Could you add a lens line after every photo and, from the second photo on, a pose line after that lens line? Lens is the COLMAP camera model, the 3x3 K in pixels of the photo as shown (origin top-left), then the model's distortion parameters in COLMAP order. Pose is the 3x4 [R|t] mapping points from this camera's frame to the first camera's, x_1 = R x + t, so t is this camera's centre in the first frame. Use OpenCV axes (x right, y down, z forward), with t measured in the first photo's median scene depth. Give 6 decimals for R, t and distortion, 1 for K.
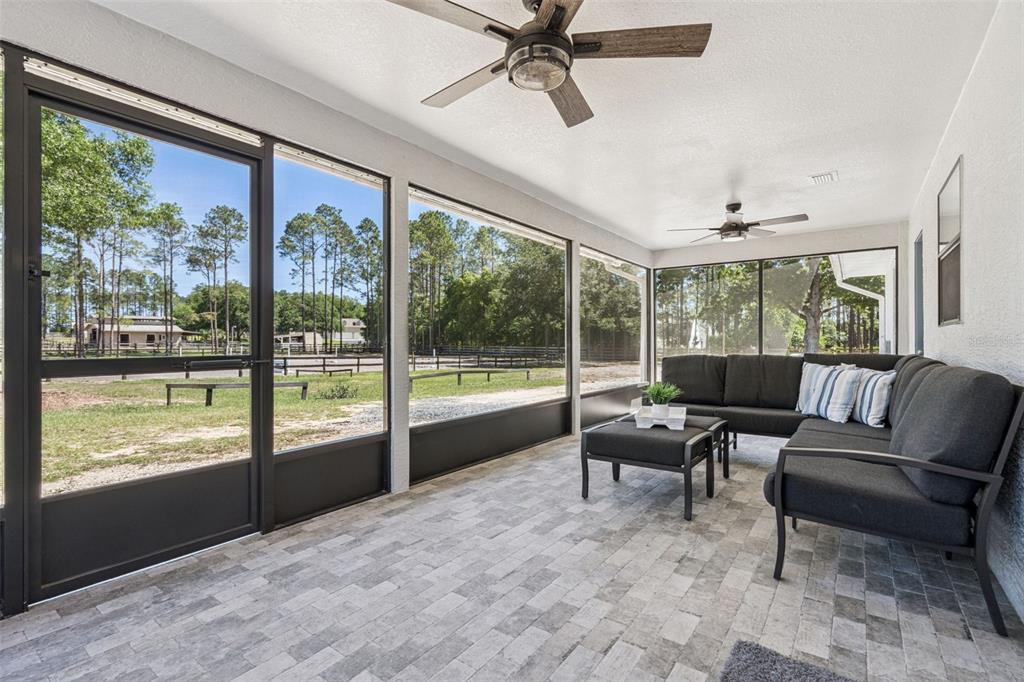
lens RADIAL K [[468.4, 0, 511.4], [0, 468.4, 339.6], [0, 0, 1]] dist [-0.002756, 0.001207]
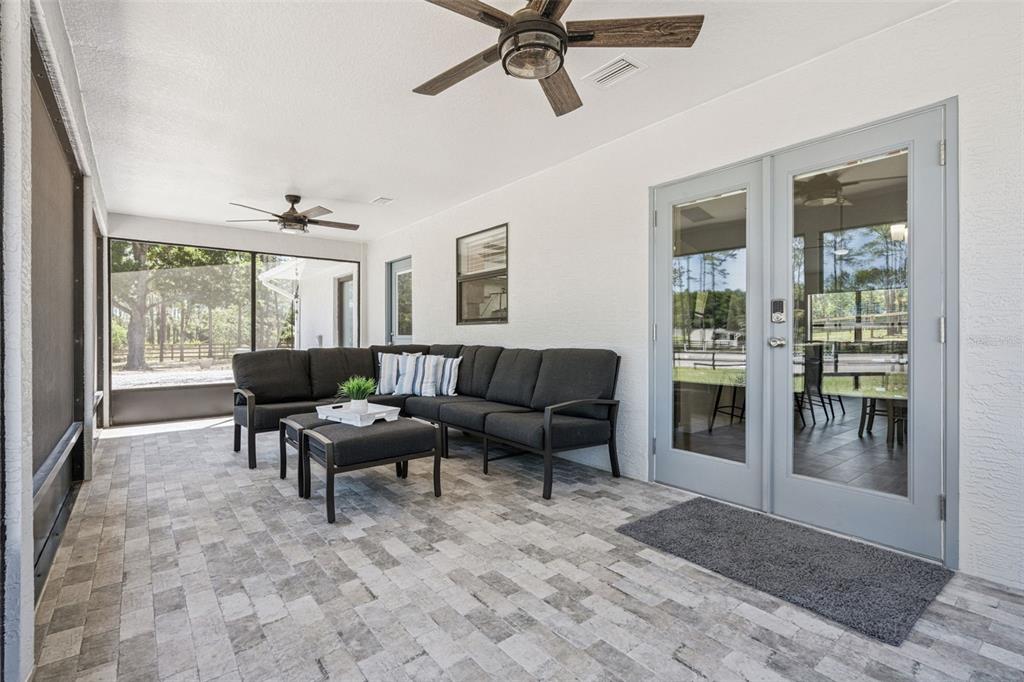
lens RADIAL K [[468.4, 0, 504.7], [0, 468.4, 340.4], [0, 0, 1]] dist [-0.002756, 0.001207]
pose [[0.271147, -0.005733, 0.962521, -0.682546], [-0.005100, 0.999960, 0.007392, 0.010127], [-0.962525, -0.006914, 0.271106, 0.592842]]
